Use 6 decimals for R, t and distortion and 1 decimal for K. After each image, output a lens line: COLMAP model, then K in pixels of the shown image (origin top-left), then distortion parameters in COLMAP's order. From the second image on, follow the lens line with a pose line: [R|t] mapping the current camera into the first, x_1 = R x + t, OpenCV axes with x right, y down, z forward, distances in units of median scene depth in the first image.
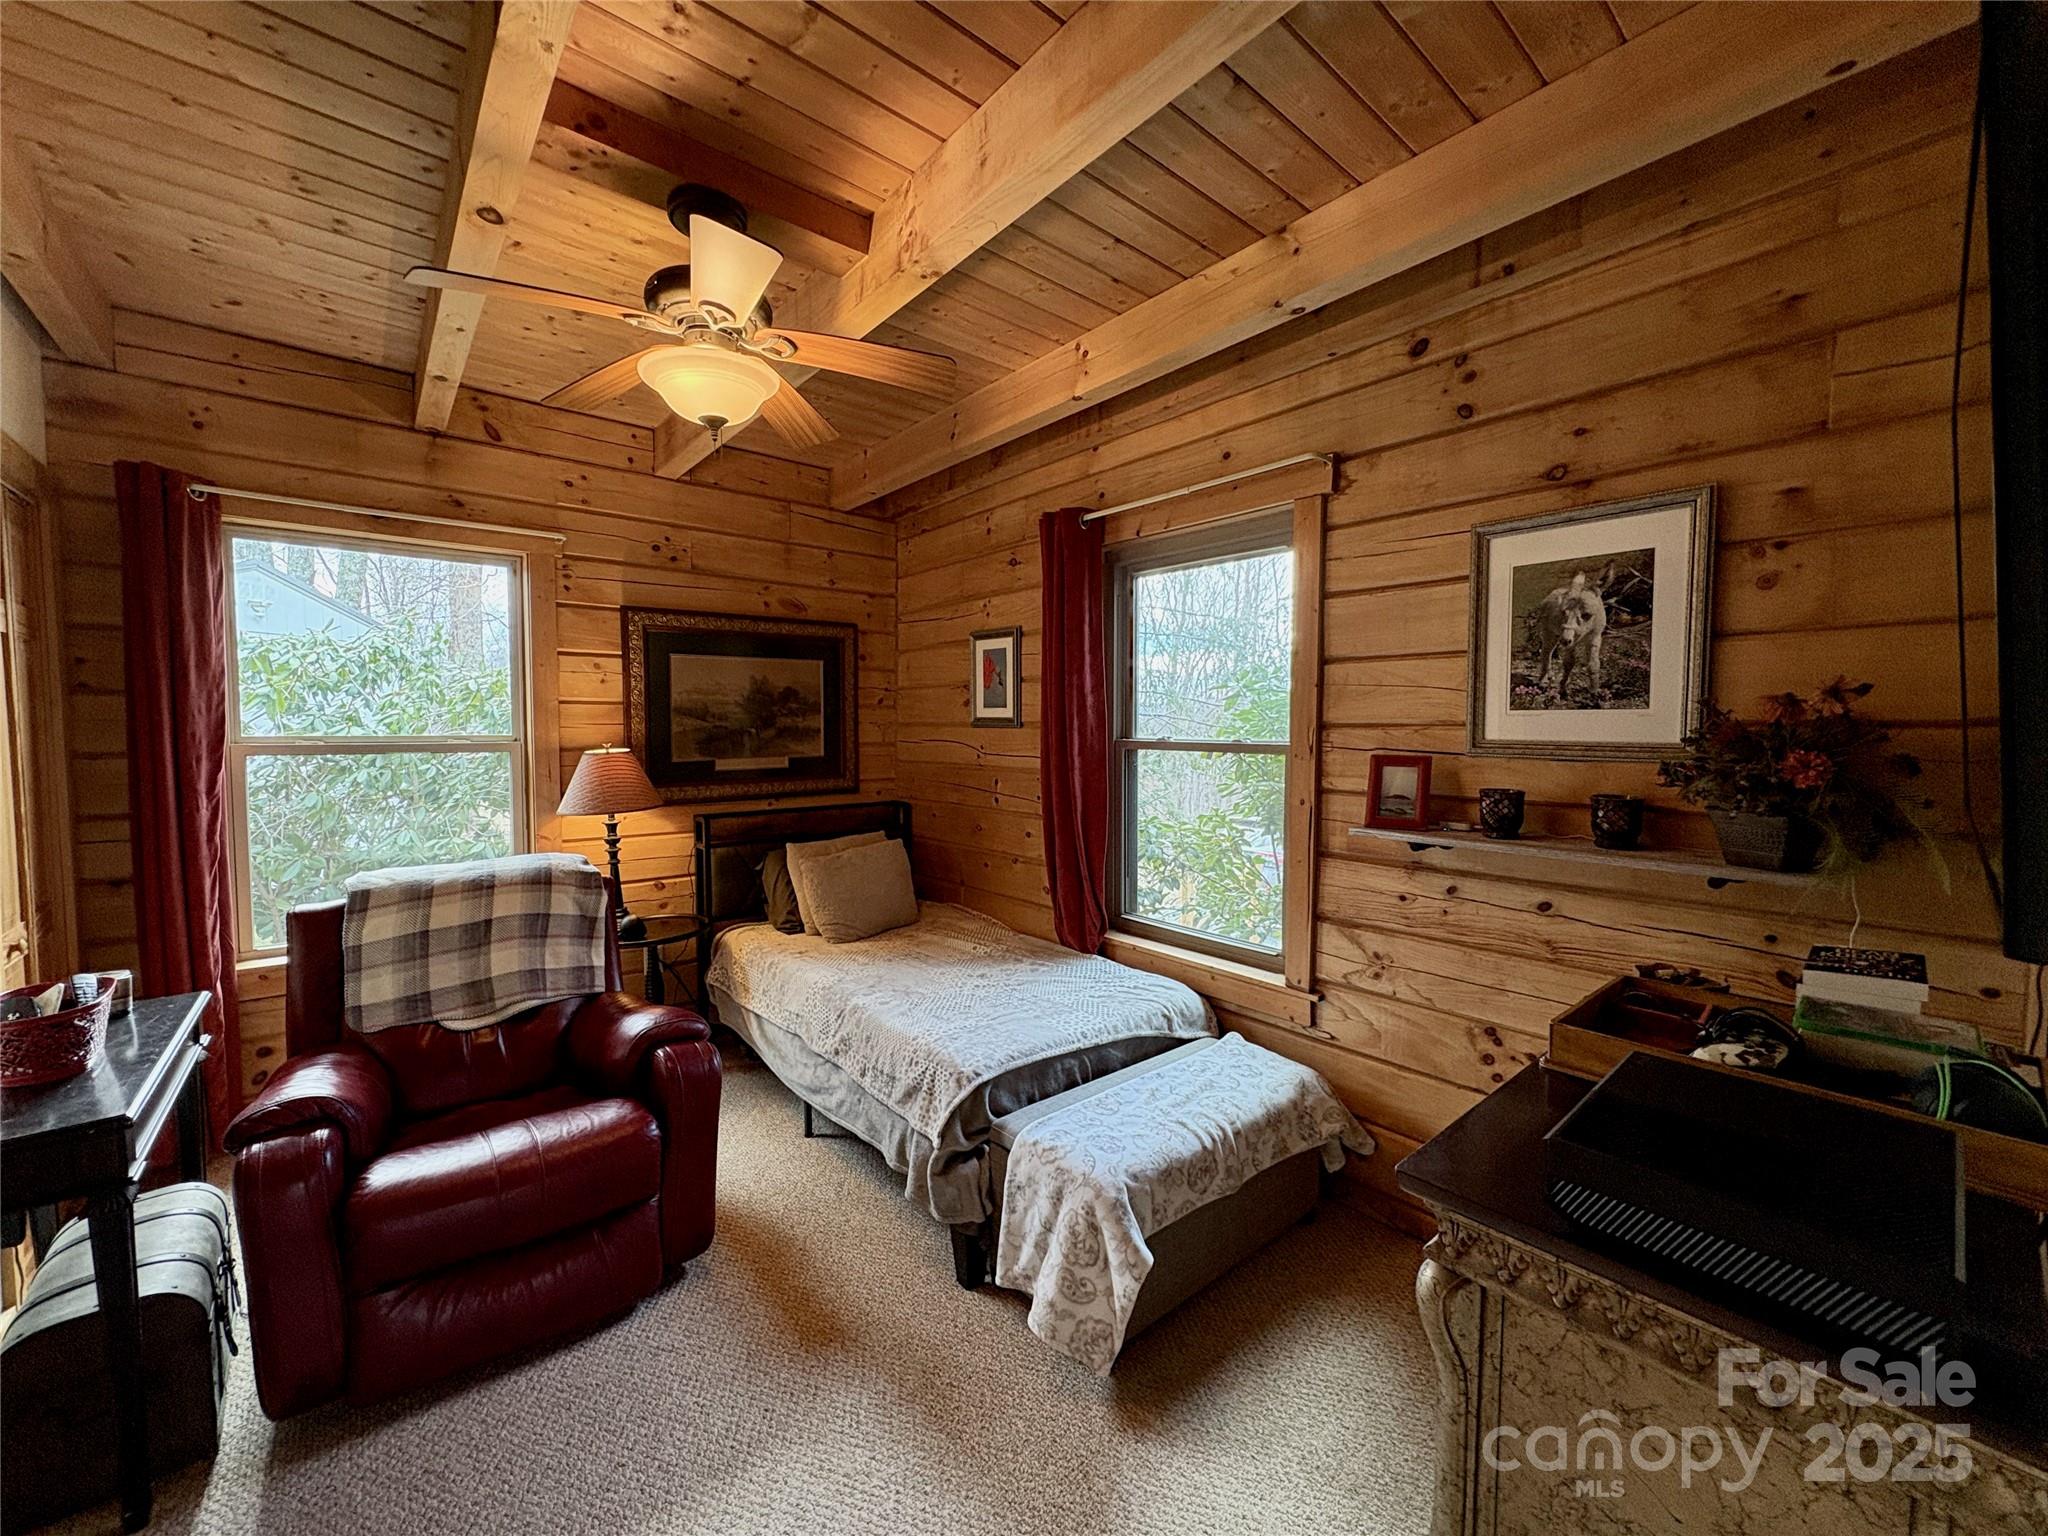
lens RADIAL K [[814.1, 0, 1021.4], [0, 814.1, 767.0], [0, 0, 1]] dist [0.000000, 0.000277]
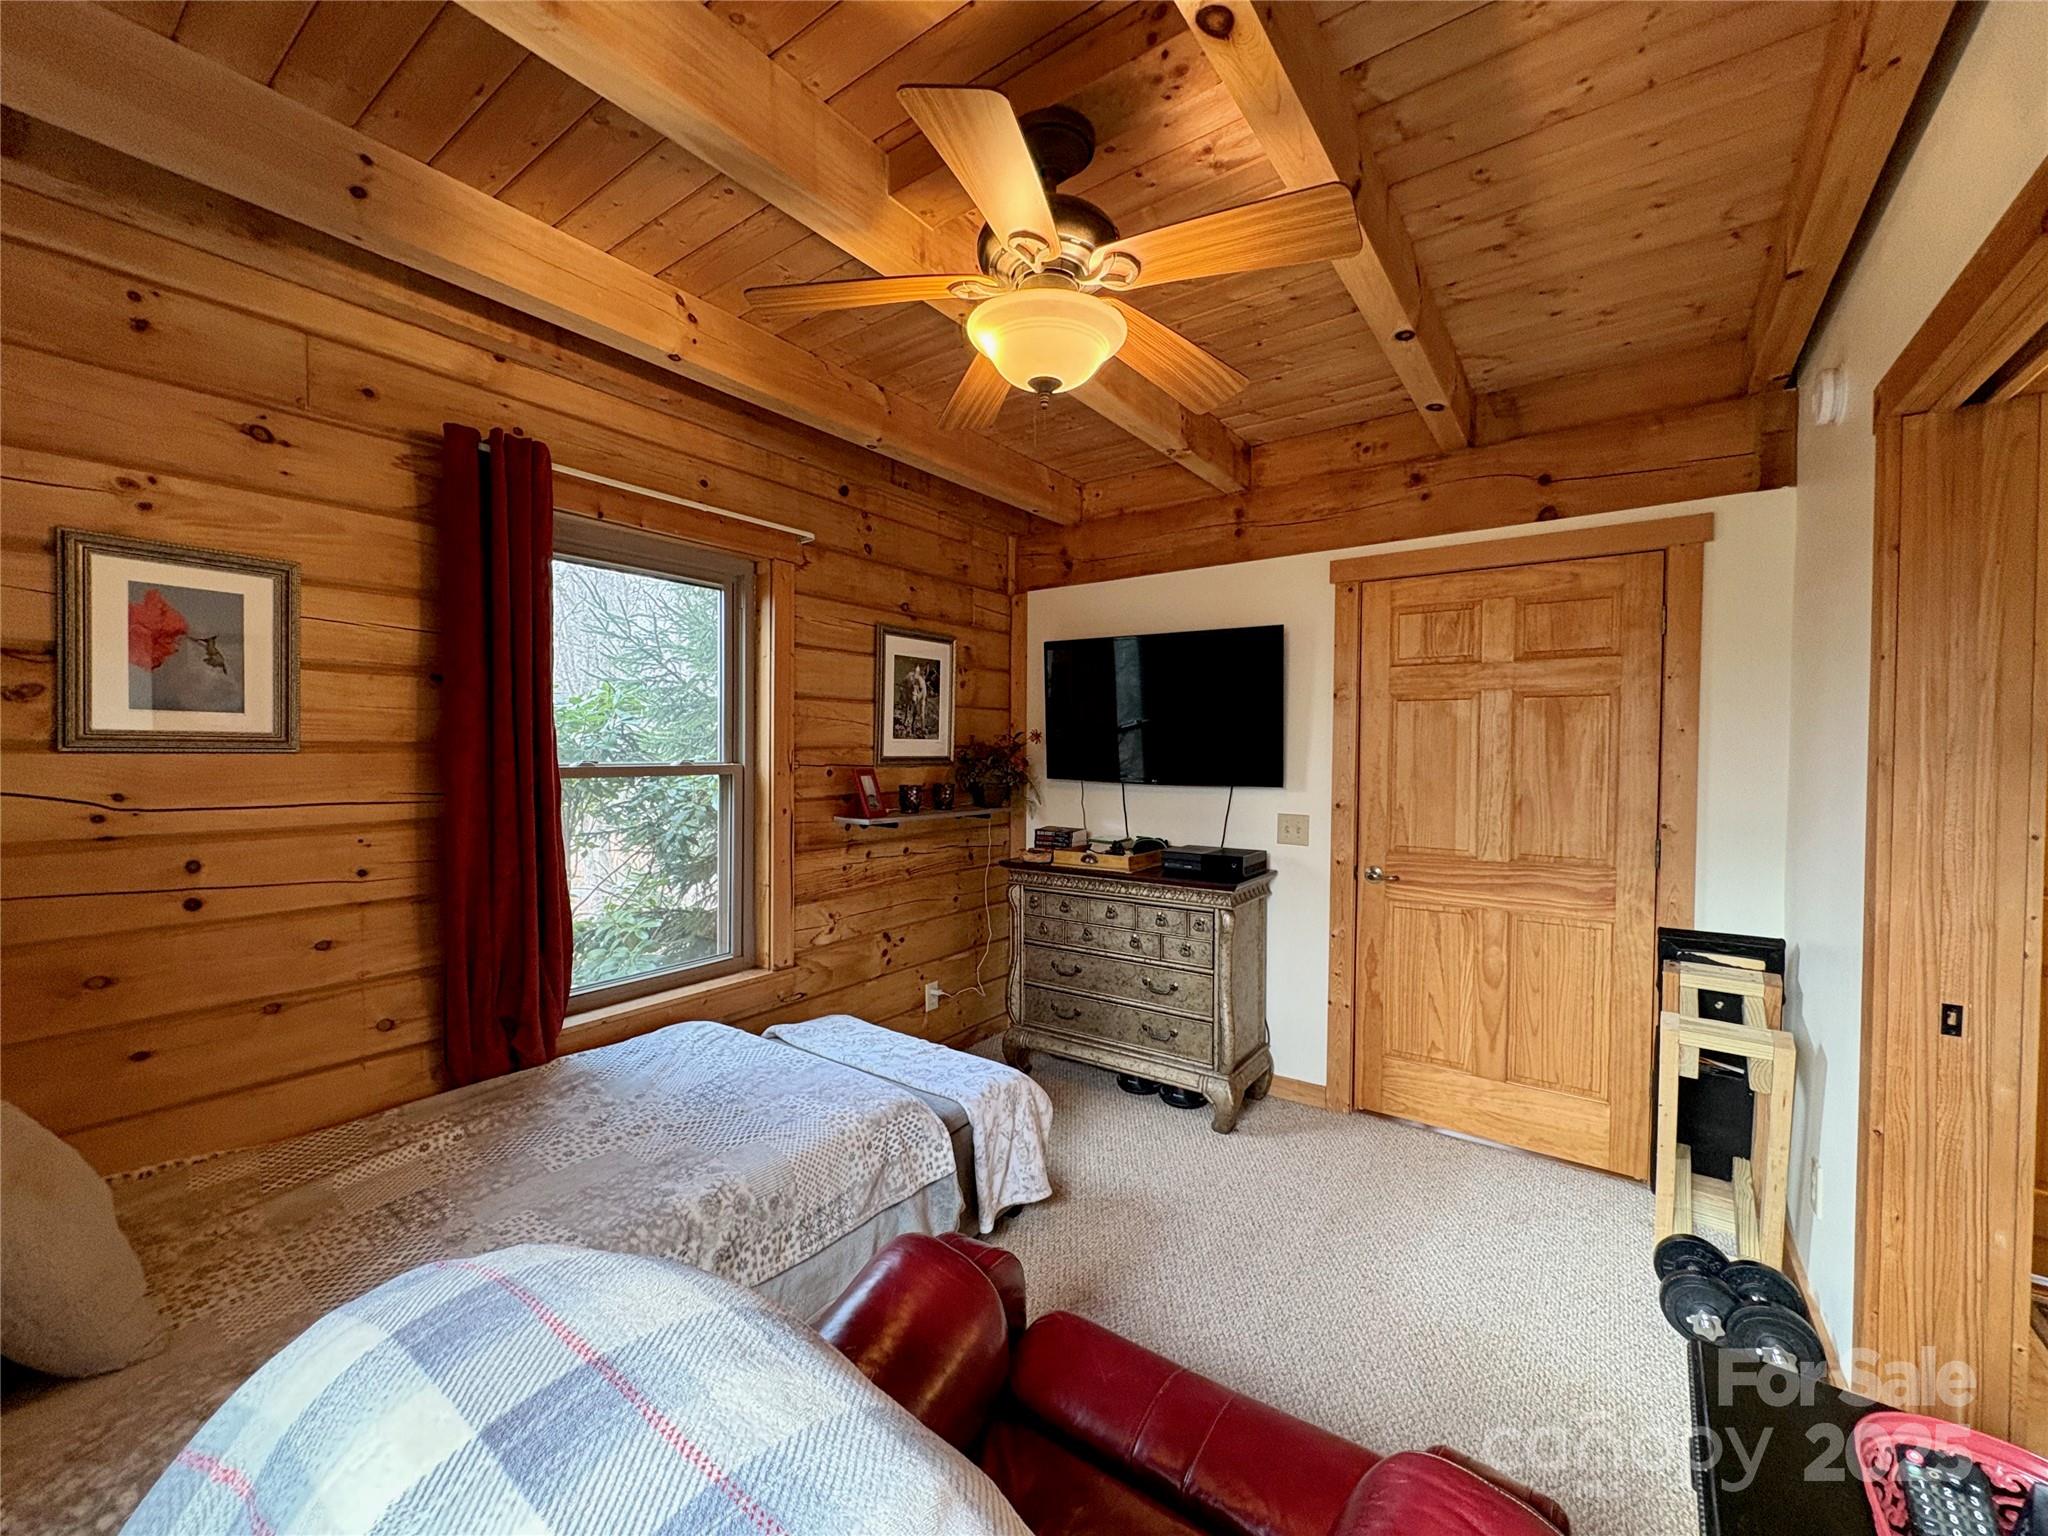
lens RADIAL K [[814.1, 0, 1021.4], [0, 814.1, 767.0], [0, 0, 1]] dist [0.000000, 0.000277]
pose [[-0.244928, -0.024457, 0.969233, -0.965665], [0.048557, 0.998118, 0.037457, -0.053773], [-0.968325, 0.056237, -0.243279, 1.013846]]
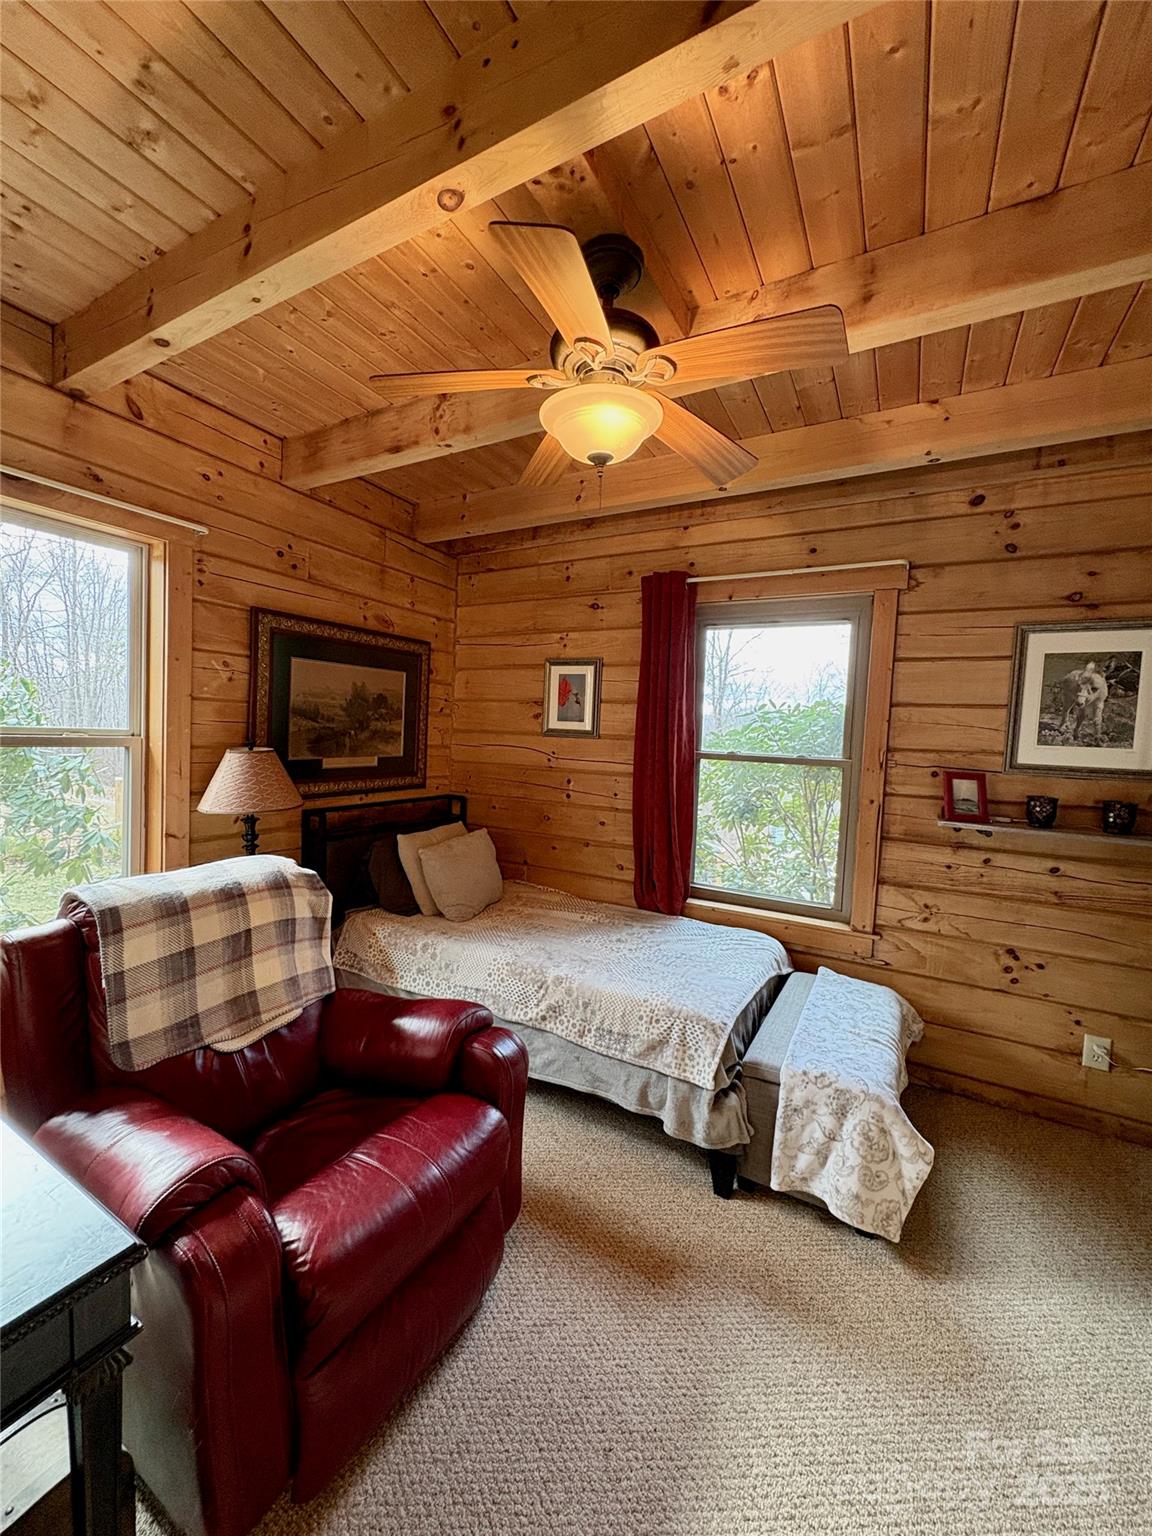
lens RADIAL K [[610.6, 0, 577.0], [0, 610.6, 766.1], [0, 0, 1]] dist [0.000000, 0.000277]
pose [[0.931690, 0.017563, 0.362831, -0.563980], [-0.020611, 0.999777, 0.004531, -0.014658], [-0.362670, -0.011700, 0.931844, 0.201353]]
